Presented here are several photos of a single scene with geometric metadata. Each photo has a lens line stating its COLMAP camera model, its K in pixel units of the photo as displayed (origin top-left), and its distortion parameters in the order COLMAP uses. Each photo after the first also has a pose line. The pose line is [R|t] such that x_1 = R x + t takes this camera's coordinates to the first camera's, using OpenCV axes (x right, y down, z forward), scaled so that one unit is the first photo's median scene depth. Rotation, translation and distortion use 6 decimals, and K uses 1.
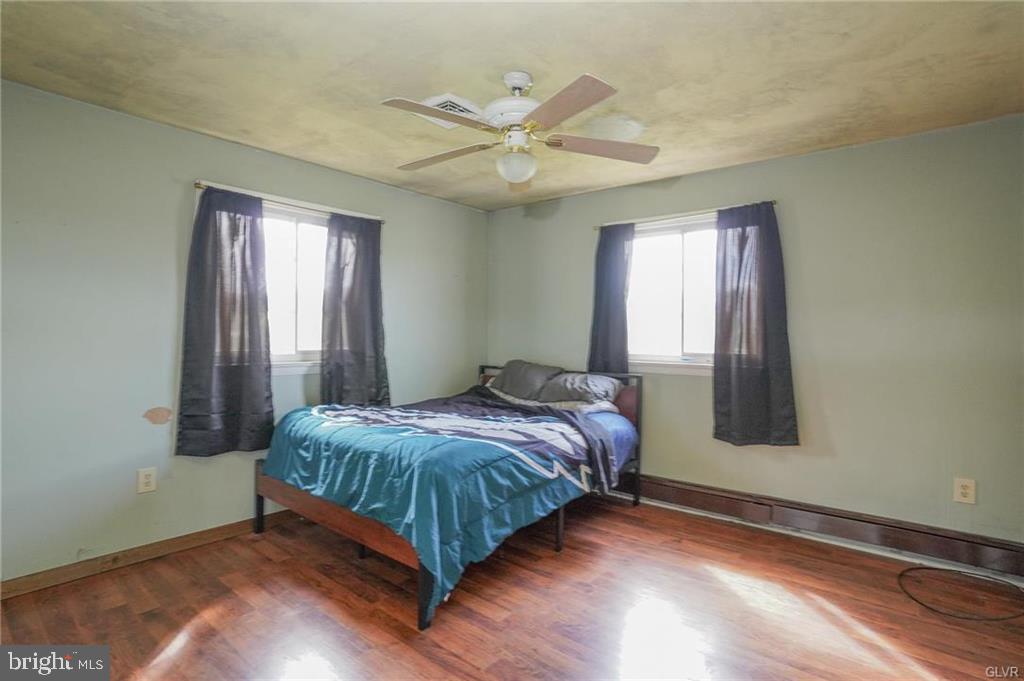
lens RADIAL K [[505.3, 0, 511.5], [0, 505.3, 341.8], [0, 0, 1]] dist [-0.075898, 0.035401]
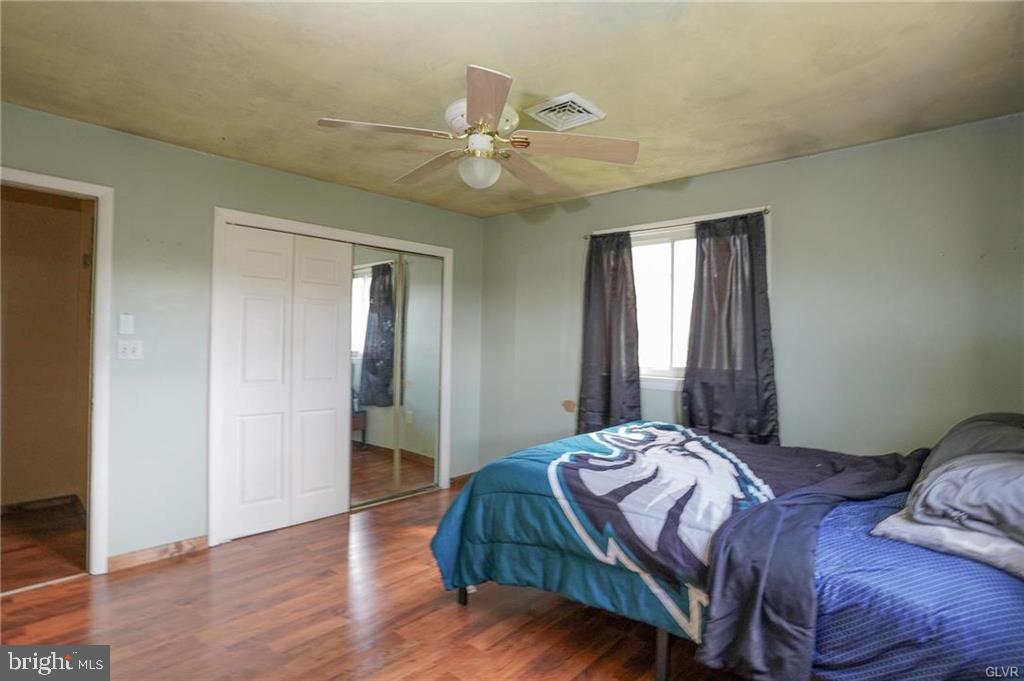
lens RADIAL K [[505.3, 0, 510.9], [0, 505.3, 340.9], [0, 0, 1]] dist [-0.075898, 0.035401]
pose [[-0.030159, -0.014442, -0.999441, 0.636053], [-0.034083, 0.999329, -0.013412, -0.010537], [0.998964, 0.033659, -0.030631, 0.740164]]
